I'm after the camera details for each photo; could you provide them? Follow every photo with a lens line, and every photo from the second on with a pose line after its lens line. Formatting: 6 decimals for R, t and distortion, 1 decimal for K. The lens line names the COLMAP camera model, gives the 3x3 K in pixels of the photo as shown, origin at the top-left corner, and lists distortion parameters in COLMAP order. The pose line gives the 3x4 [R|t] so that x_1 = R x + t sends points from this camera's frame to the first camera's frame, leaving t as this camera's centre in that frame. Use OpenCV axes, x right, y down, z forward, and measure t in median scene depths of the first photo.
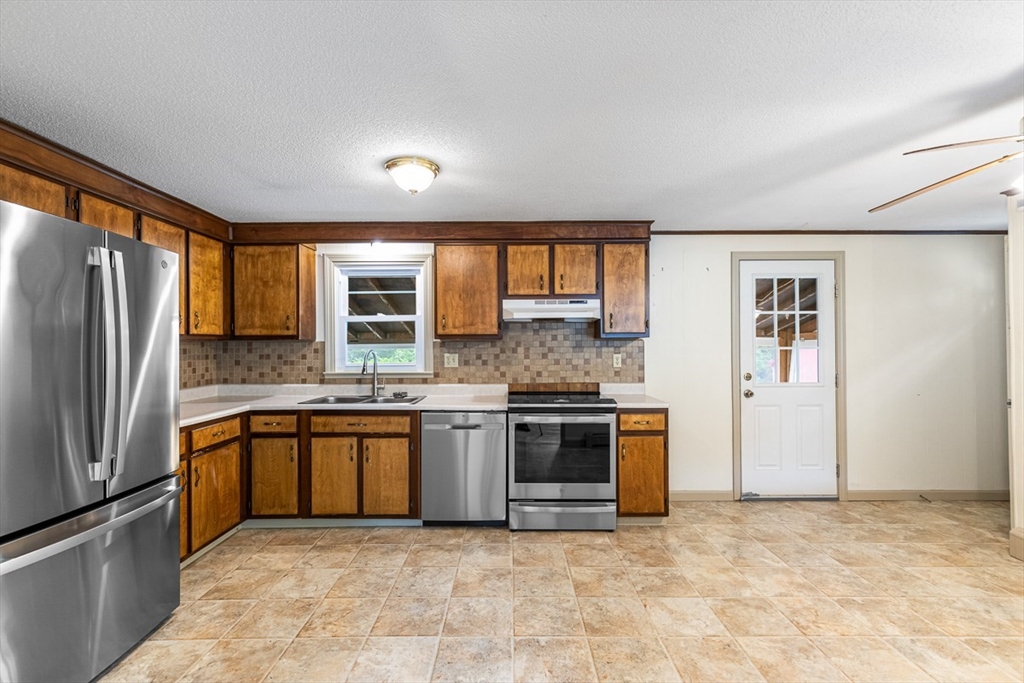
lens RADIAL K [[460.9, 0, 512.7], [0, 460.9, 347.0], [0, 0, 1]] dist [0.008497, -0.000748]
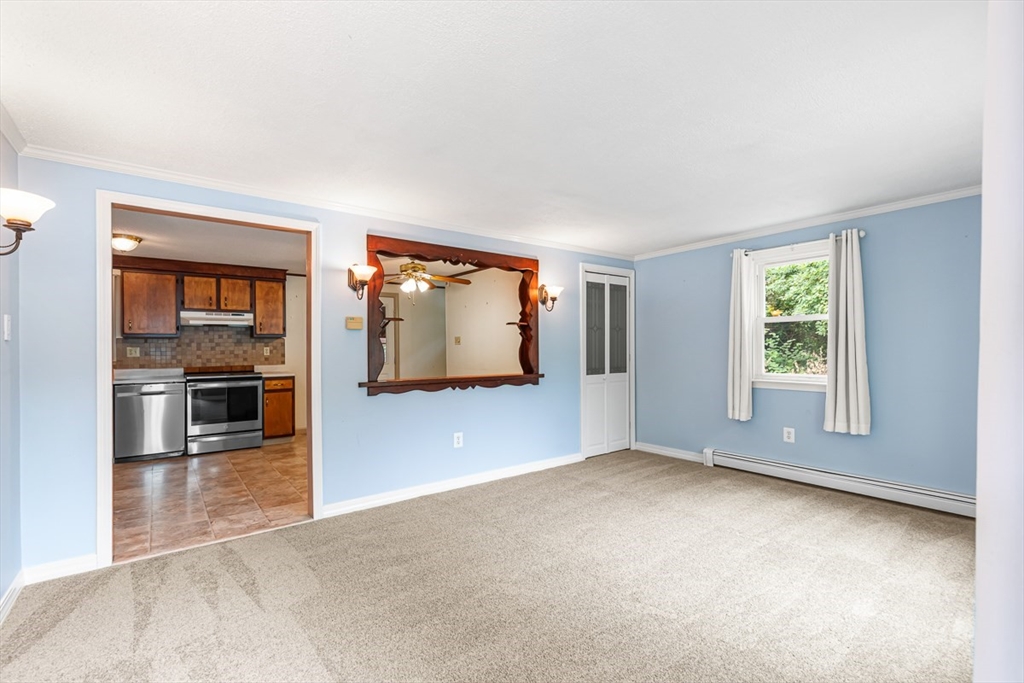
lens RADIAL K [[460.9, 0, 512.7], [0, 460.9, 347.0], [0, 0, 1]] dist [0.008497, -0.000748]
pose [[0.796309, -0.002509, 0.604885, -0.072288], [0.003571, 0.999993, -0.000553, 0.020372], [-0.604880, 0.002600, 0.796312, -0.886069]]
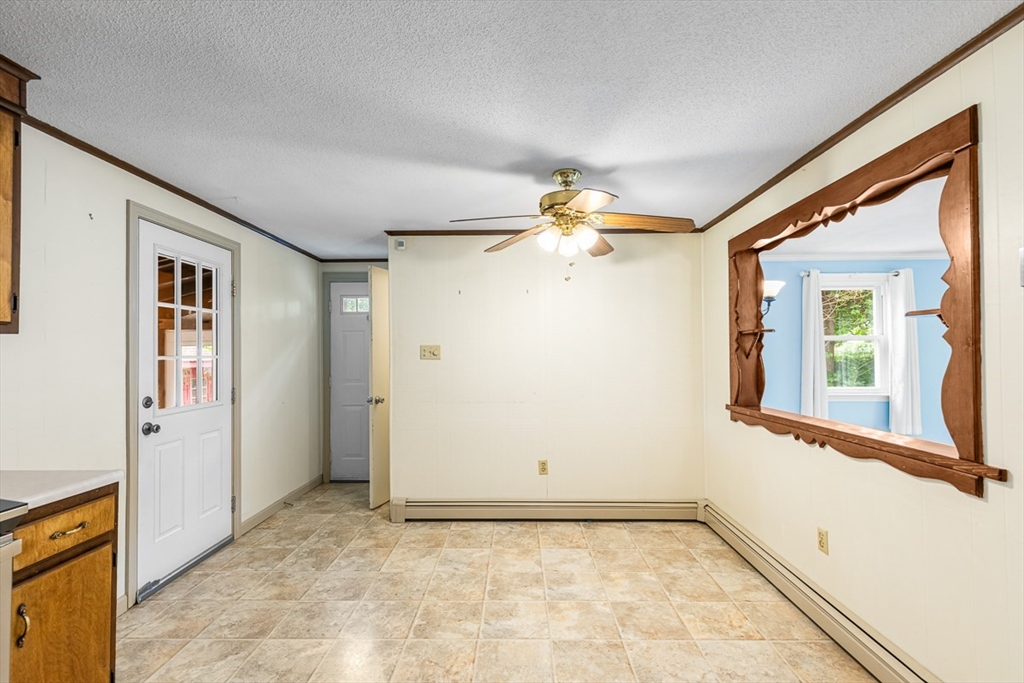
lens RADIAL K [[460.9, 0, 512.7], [0, 460.9, 347.0], [0, 0, 1]] dist [0.008497, -0.000748]
pose [[0.017306, 0.018050, 0.999687, -0.137732], [0.001237, 0.999836, -0.018074, -0.000150], [-0.999849, 0.001550, 0.017281, 0.525409]]
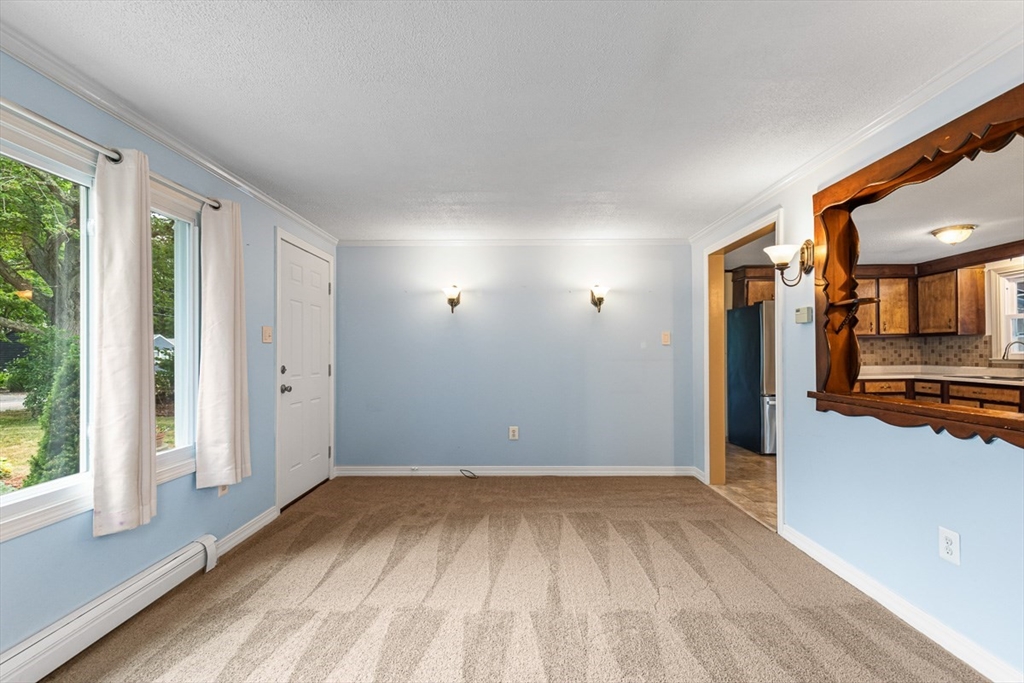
lens RADIAL K [[461.5, 0, 507.6], [0, 461.5, 350.1], [0, 0, 1]] dist [0.001421, 0.000000]
pose [[-0.017179, -0.003092, -0.999848, 1.020338], [0.008746, 0.999956, -0.003243, 0.024794], [0.999814, -0.008801, -0.017151, -0.396745]]
